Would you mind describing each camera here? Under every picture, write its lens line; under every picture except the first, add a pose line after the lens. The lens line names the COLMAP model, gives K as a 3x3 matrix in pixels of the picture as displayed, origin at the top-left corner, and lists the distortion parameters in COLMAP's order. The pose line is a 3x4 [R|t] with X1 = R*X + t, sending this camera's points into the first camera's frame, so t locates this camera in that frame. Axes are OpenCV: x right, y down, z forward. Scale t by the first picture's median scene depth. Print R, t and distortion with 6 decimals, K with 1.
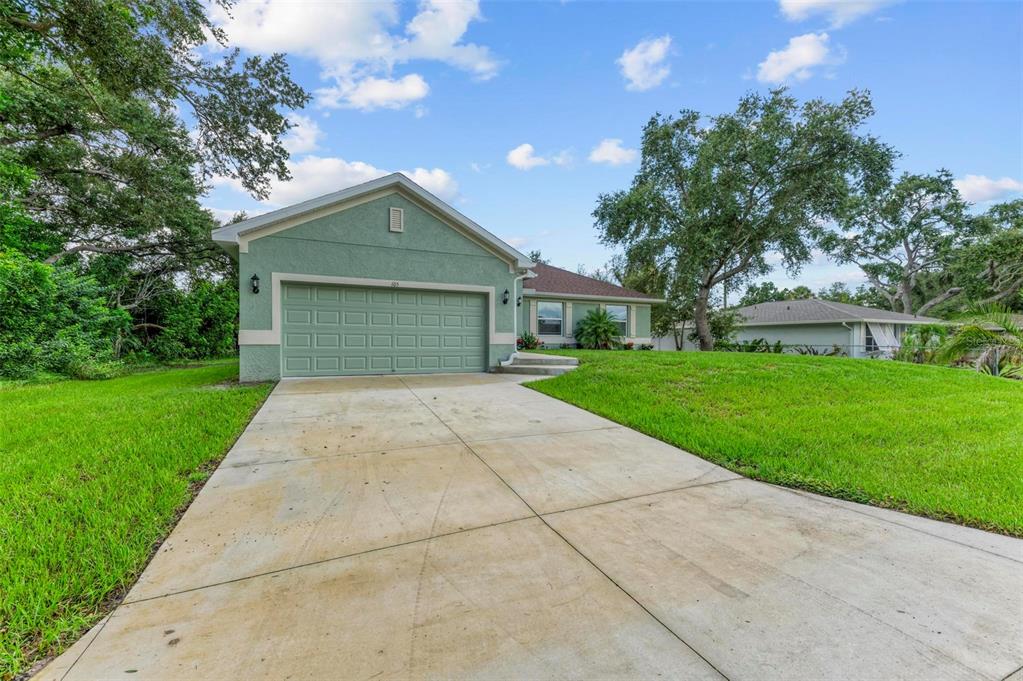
lens RADIAL K [[403.7, 0, 511.5], [0, 403.7, 340.5], [0, 0, 1]] dist [0.016009, -0.004458]
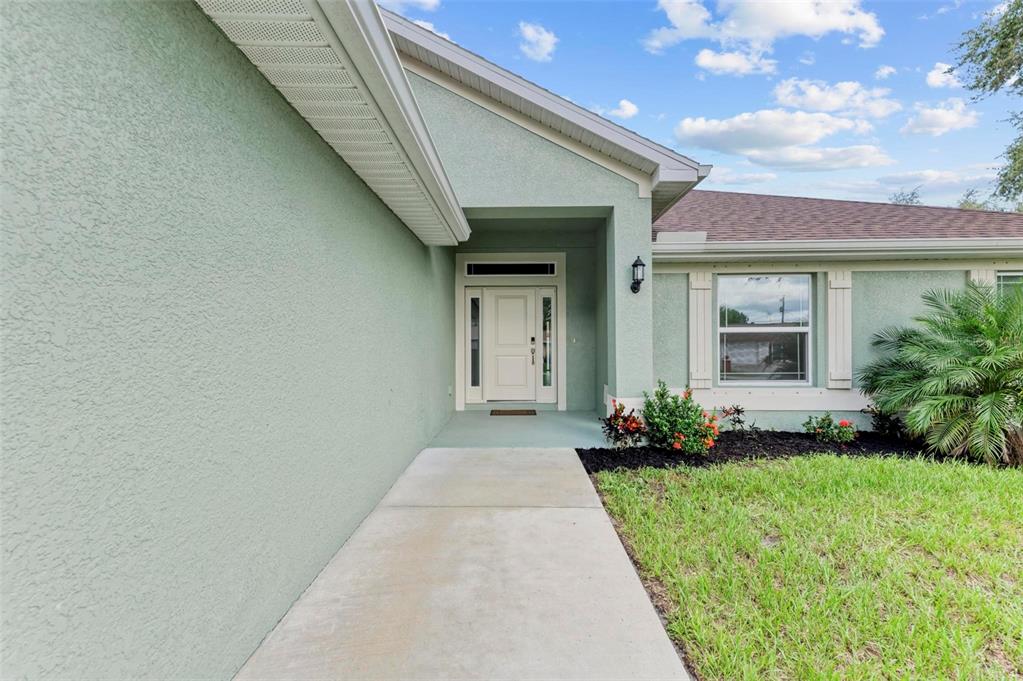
lens RADIAL K [[403.7, 0, 511.5], [0, 403.7, 340.5], [0, 0, 1]] dist [0.016009, -0.004458]
pose [[0.892124, -0.005812, -0.451753, 0.061442], [0.006087, 0.999981, -0.000846, -0.044775], [0.451750, -0.001995, 0.892142, 0.624072]]
